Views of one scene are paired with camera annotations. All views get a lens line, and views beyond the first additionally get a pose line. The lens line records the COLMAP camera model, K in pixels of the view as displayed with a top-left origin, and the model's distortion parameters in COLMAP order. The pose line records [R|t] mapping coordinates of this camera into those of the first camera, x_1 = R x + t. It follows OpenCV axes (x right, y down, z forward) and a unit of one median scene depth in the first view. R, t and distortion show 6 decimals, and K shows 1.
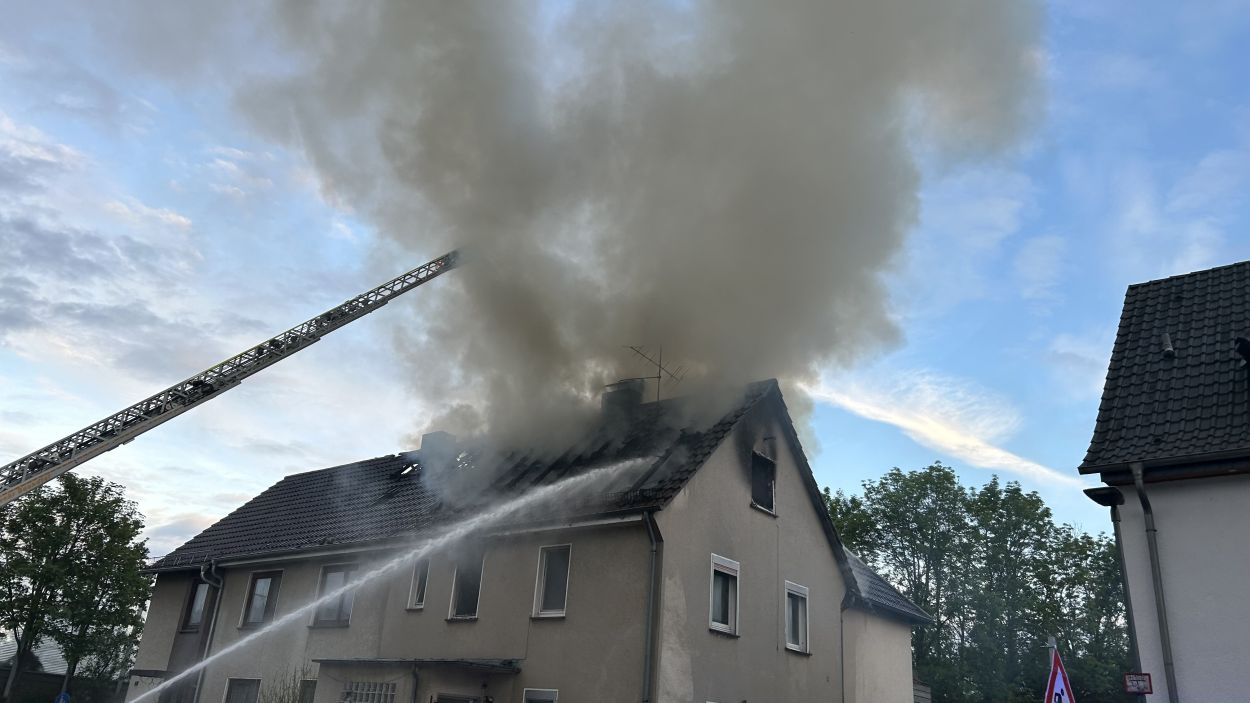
lens RADIAL K [[934.4, 0, 620.1], [0, 934.4, 335.3], [0, 0, 1]] dist [0.060897, -0.069195]
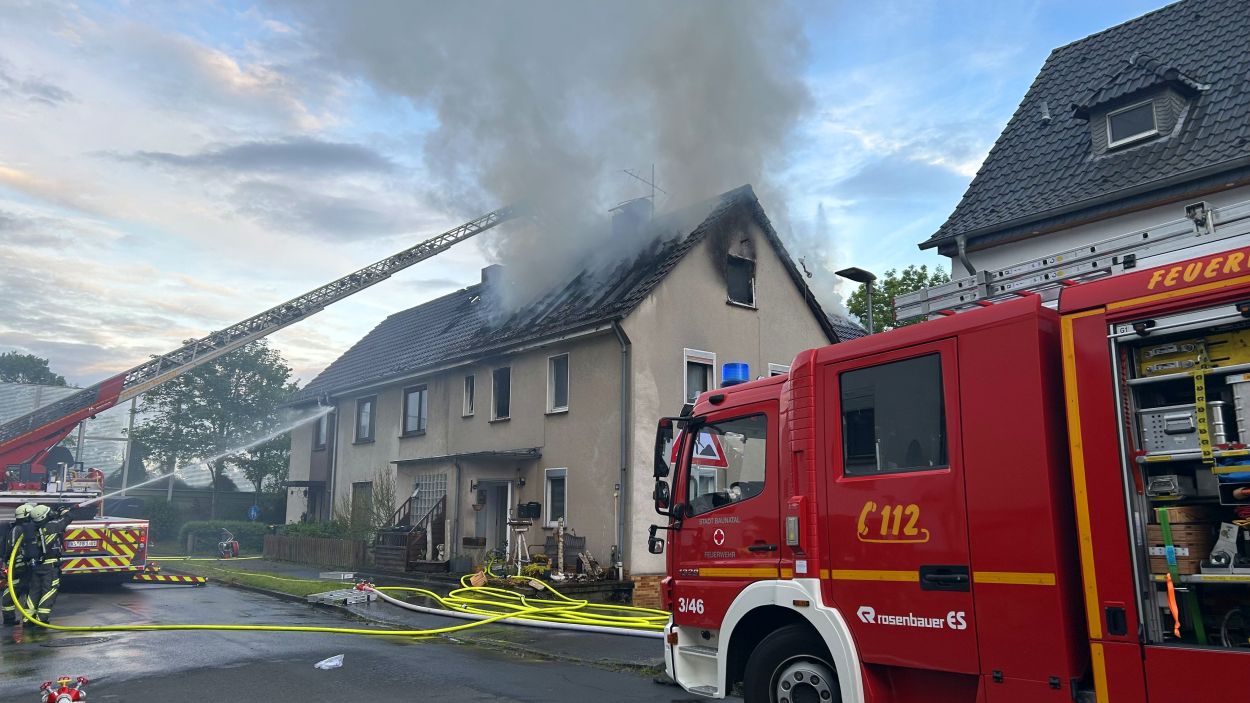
lens RADIAL K [[936.4, 0, 623.8], [0, 936.4, 352.5], [0, 0, 1]] dist [0.077036, -0.080730]
pose [[0.978528, -0.101967, -0.179126, 0.196619], [0.139340, 0.967644, 0.210357, -0.014087], [0.151881, -0.230799, 0.961074, -0.108454]]
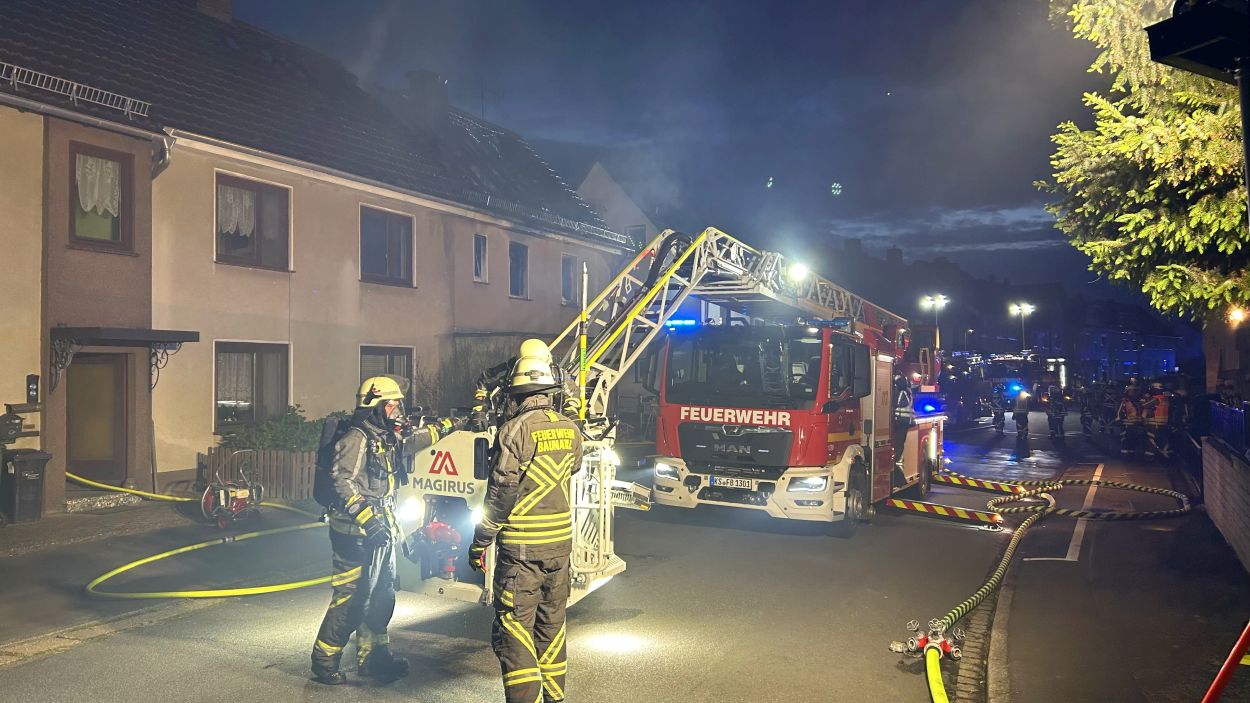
lens RADIAL K [[936.4, 0, 623.8], [0, 936.4, 352.5], [0, 0, 1]] dist [0.077036, -0.080730]
pose [[-0.215759, -0.047884, 0.975272, -1.212299], [-0.400469, 0.915270, -0.043658, 0.330737], [-0.890546, -0.399986, -0.216654, 1.016467]]
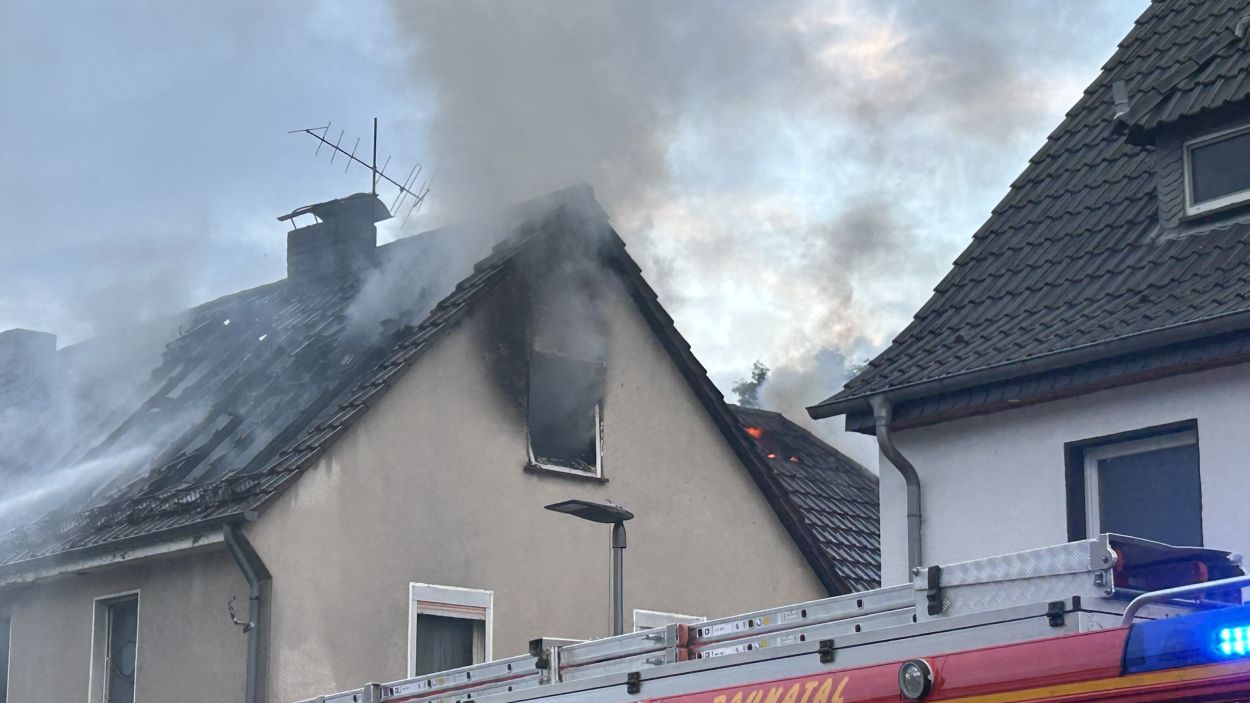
lens RADIAL K [[2756.7, 0, 624.8], [0, 2756.7, 352.2], [0, 0, 1]] dist [0.219197, -0.229693]
pose [[0.983151, -0.105298, -0.149422, 0.369899], [0.131599, 0.975052, 0.178759, -0.108360], [0.126872, -0.195410, 0.972481, -0.309438]]
